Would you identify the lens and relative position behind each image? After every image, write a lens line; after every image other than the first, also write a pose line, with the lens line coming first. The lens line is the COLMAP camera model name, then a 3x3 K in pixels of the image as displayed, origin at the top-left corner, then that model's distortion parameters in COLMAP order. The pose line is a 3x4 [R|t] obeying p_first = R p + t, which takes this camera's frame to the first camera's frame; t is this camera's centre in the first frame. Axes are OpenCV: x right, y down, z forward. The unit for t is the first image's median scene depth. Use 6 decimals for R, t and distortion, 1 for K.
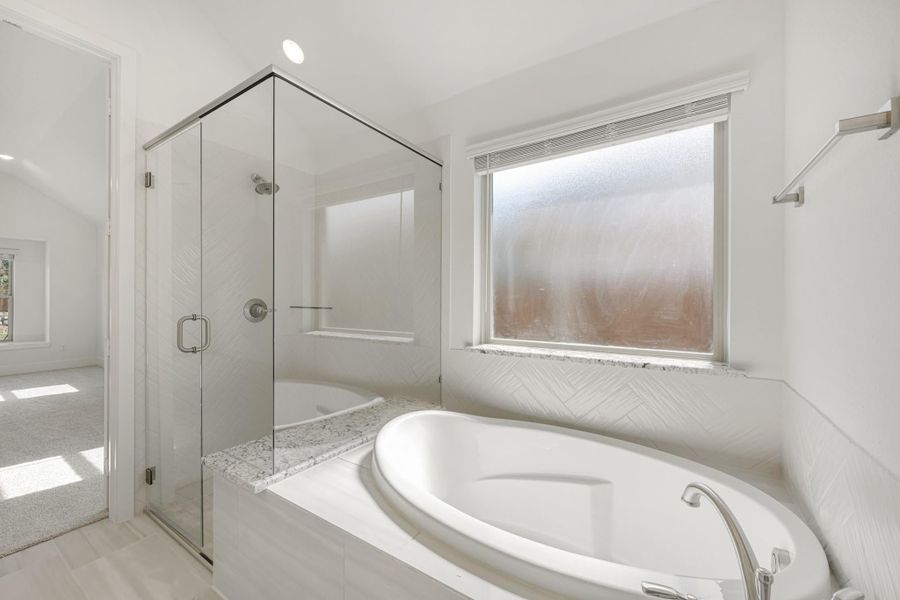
lens RADIAL K [[359.7, 0, 450.6], [0, 359.7, 296.2], [0, 0, 1]] dist [0.001515, 0.000023]
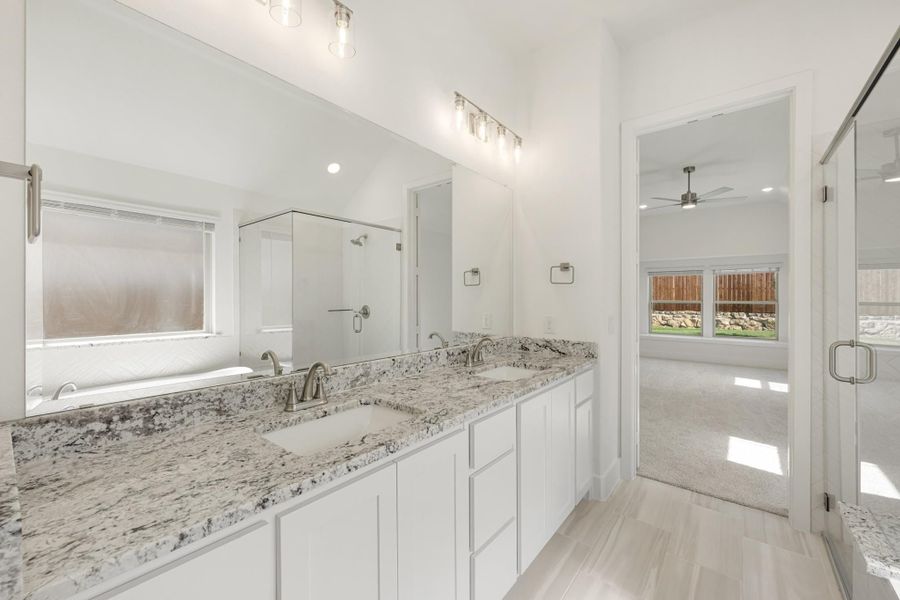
lens RADIAL K [[365.6, 0, 446.8], [0, 365.6, 297.3], [0, 0, 1]] dist [0.000582, 0.000110]
pose [[-0.092509, 0.000795, -0.995711, 0.239508], [-0.002497, 0.999996, 0.001030, -0.046350], [0.995709, 0.002582, -0.092507, 0.084085]]
